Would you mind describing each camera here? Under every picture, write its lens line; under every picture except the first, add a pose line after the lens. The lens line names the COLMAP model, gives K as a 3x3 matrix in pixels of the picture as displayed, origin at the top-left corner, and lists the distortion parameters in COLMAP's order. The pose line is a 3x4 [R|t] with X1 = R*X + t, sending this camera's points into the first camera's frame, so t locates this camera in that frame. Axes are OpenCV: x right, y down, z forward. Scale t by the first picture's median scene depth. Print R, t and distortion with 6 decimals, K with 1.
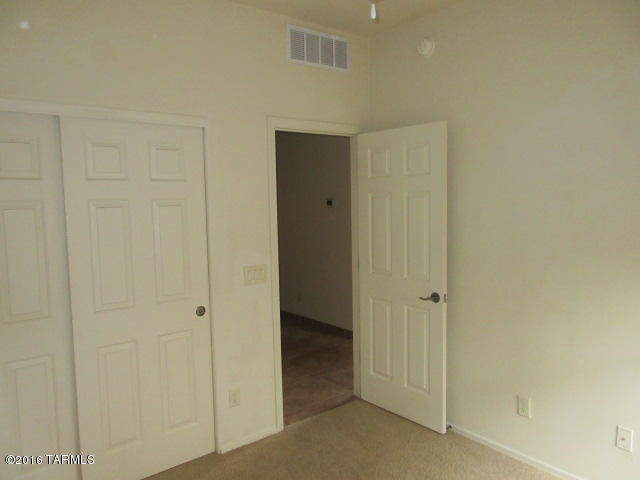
lens RADIAL K [[488.3, 0, 323.6], [0, 488.3, 241.7], [0, 0, 1]] dist [0.002874, 0.004432]
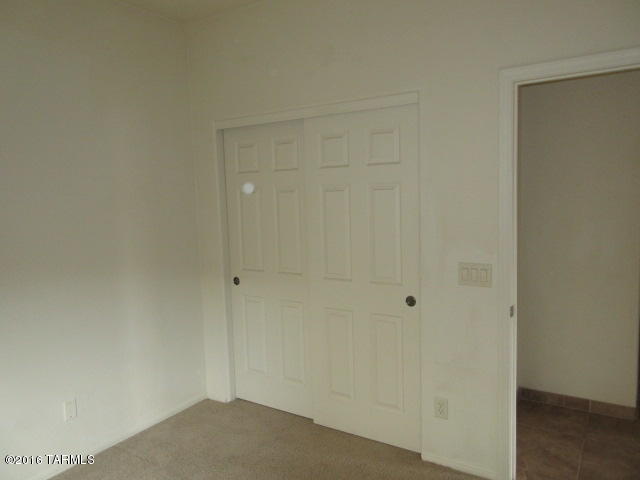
lens RADIAL K [[488.3, 0, 323.6], [0, 488.3, 241.7], [0, 0, 1]] dist [0.002874, 0.004432]
pose [[0.294121, 0.112730, -0.949097, 0.556365], [-0.049302, 0.993487, 0.102724, -0.058160], [0.954496, 0.016579, 0.297763, 0.530747]]
